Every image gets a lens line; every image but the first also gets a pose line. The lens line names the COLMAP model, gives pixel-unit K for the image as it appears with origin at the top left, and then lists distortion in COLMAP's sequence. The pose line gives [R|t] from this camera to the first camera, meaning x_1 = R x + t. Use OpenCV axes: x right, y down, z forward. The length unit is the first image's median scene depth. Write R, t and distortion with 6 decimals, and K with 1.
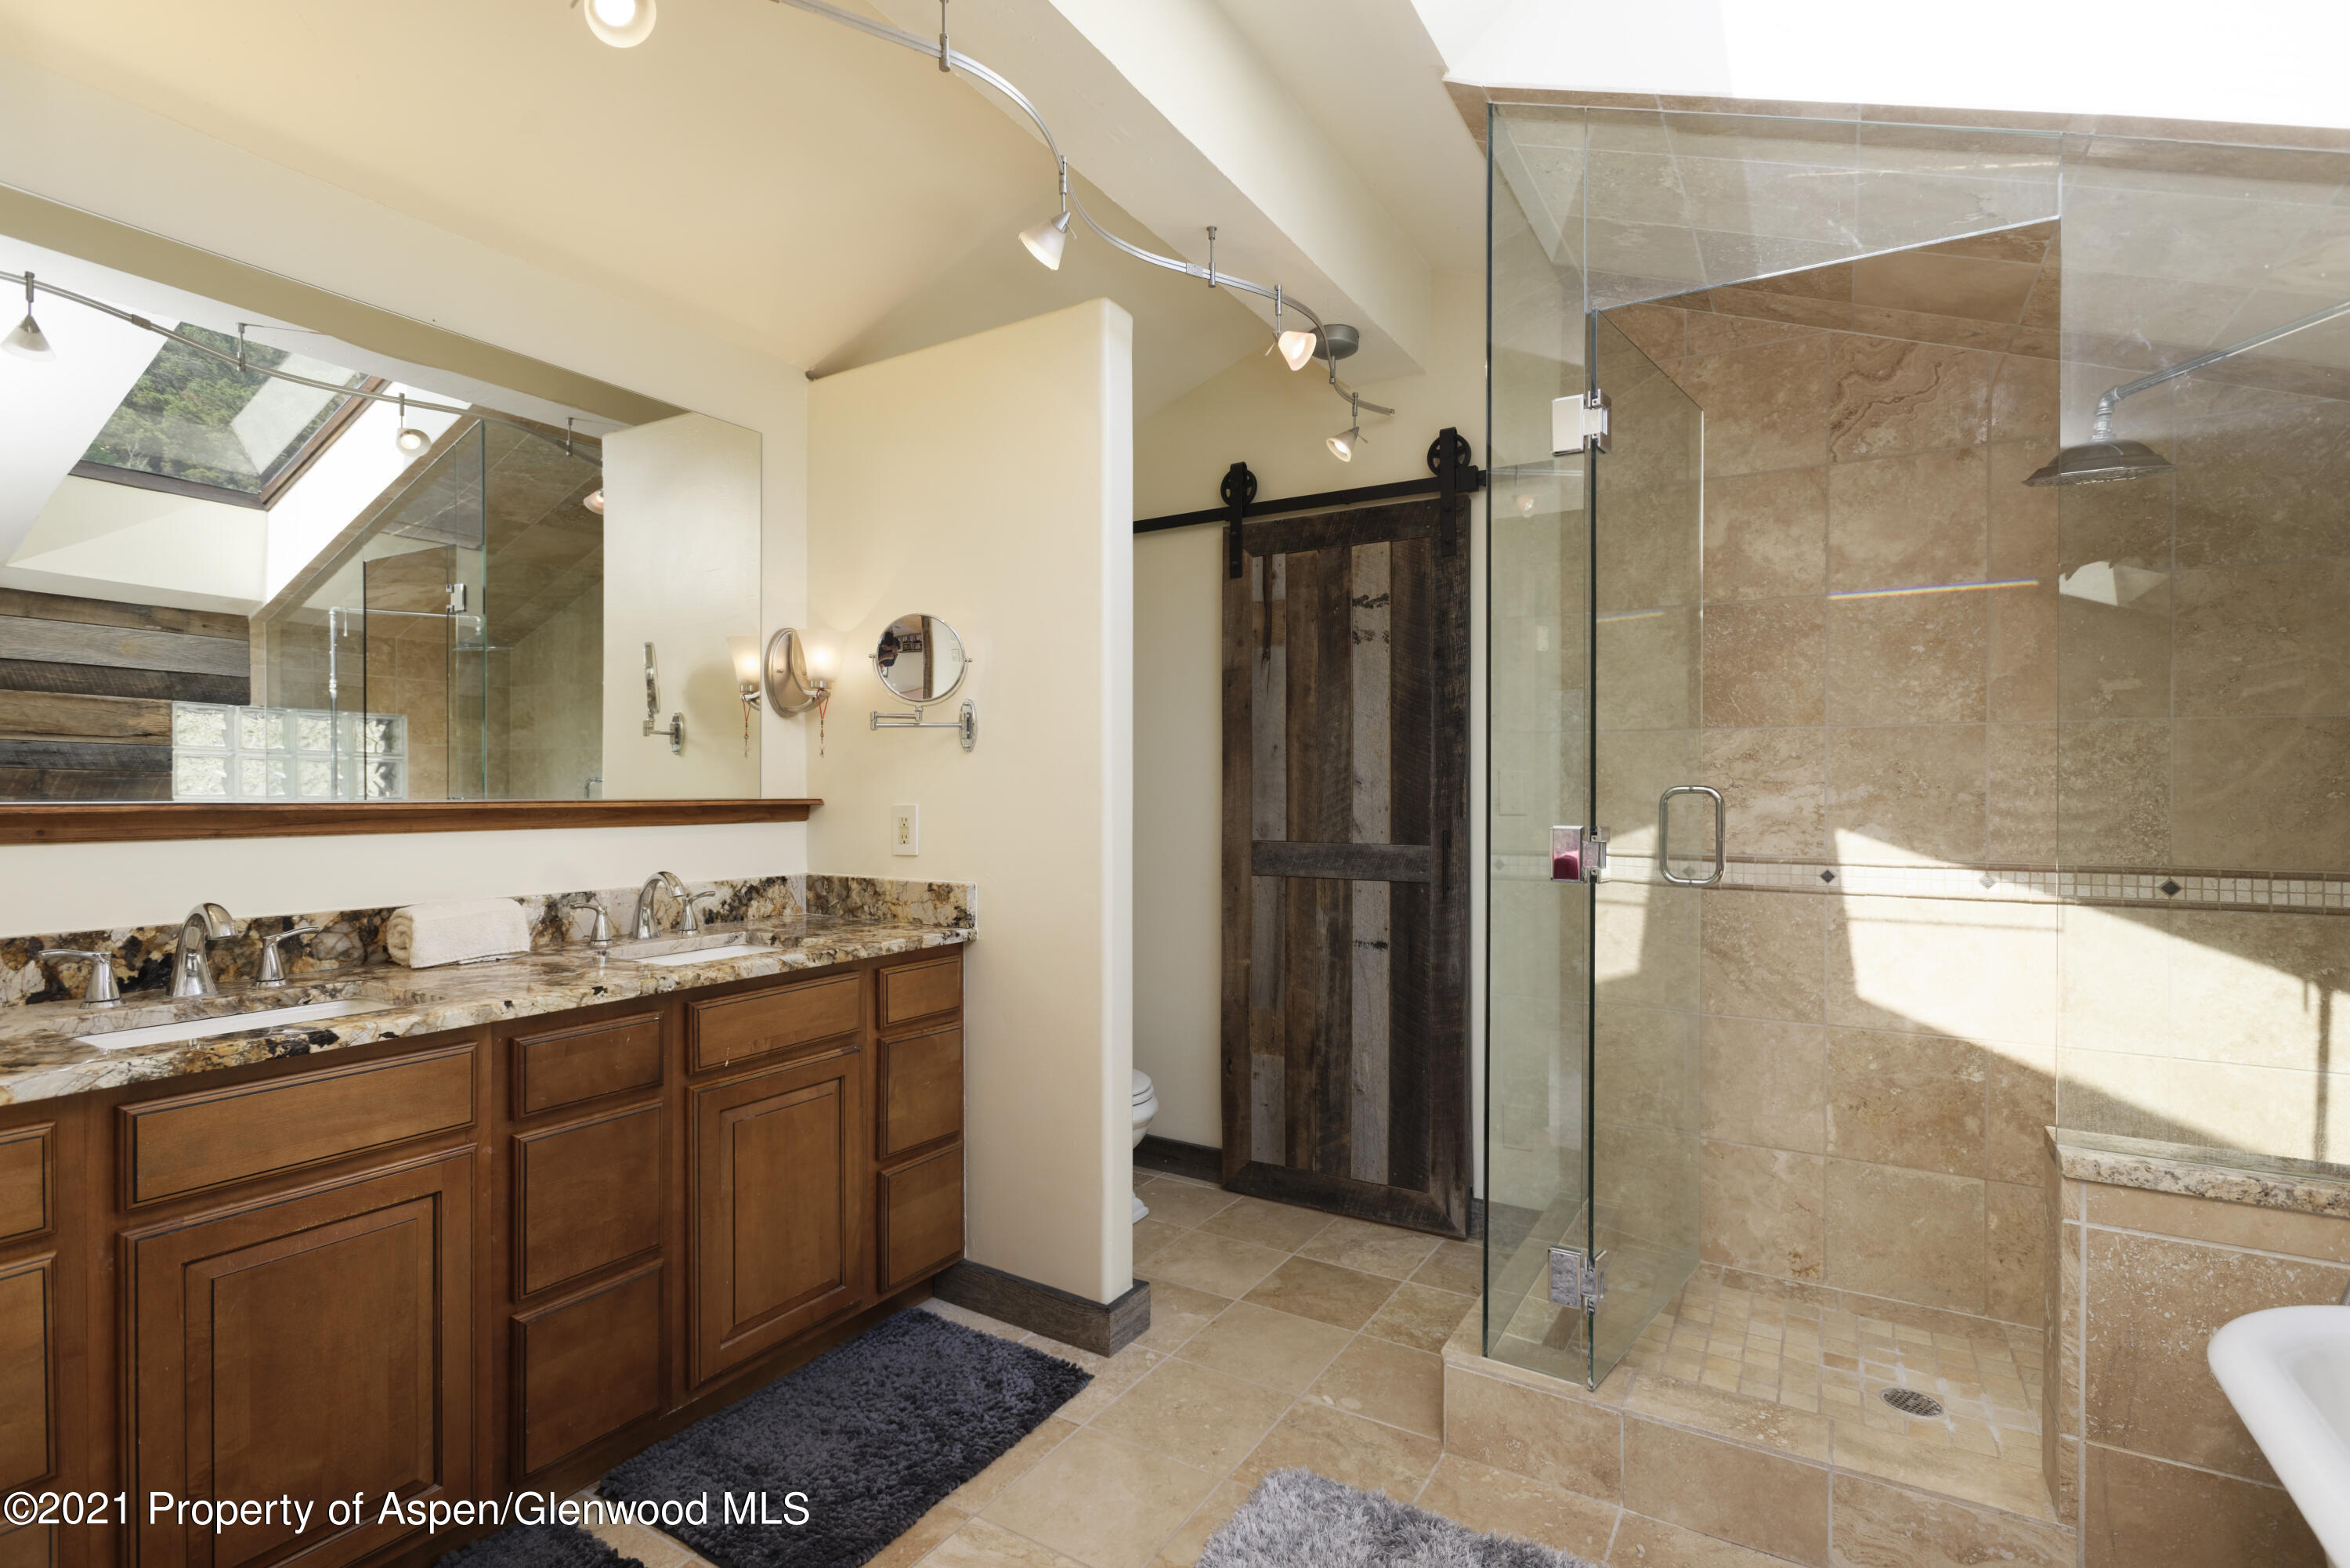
lens RADIAL K [[1100.8, 0, 1171.3], [0, 1100.8, 790.8], [0, 0, 1]] dist [0.001840, 0.000060]
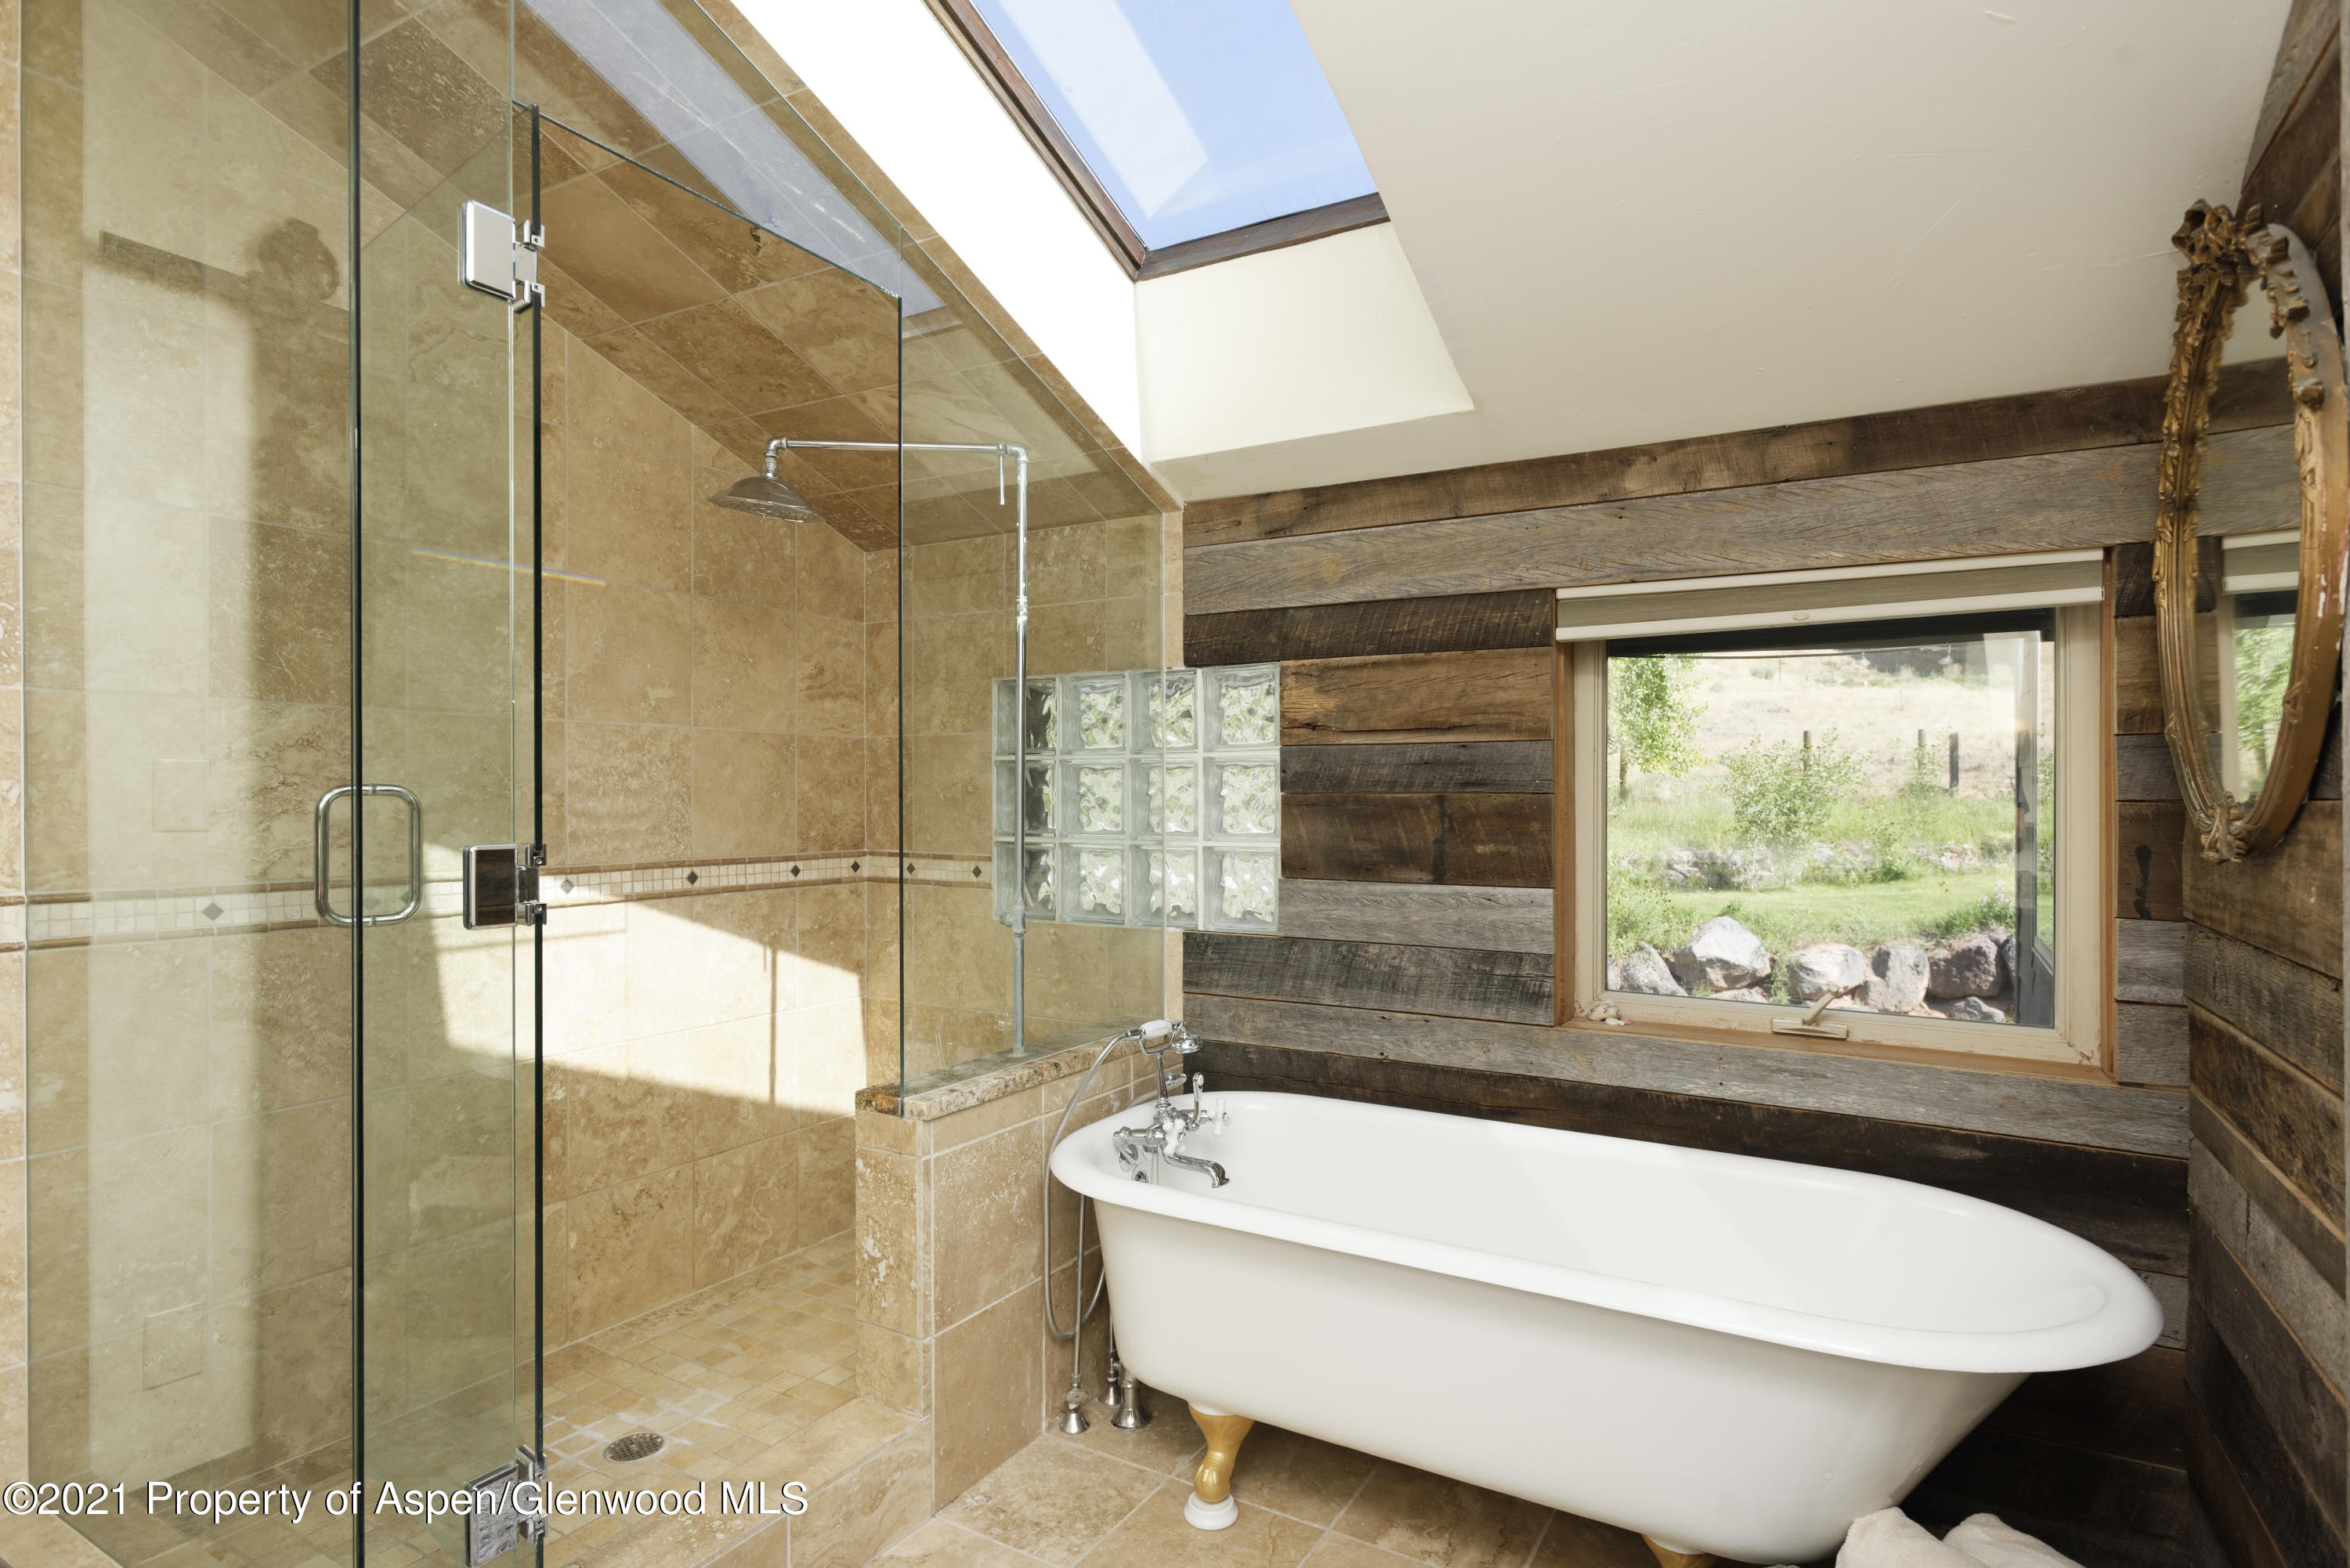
lens RADIAL K [[1222.6, 0, 1169.8], [0, 1222.6, 787.9], [0, 0, 1]] dist [0.000217, -0.000132]
pose [[-0.020161, 0.001666, 0.999795, -0.337643], [-0.004397, 0.999989, -0.001755, -0.003276], [-0.999787, -0.004431, -0.020153, 0.516510]]
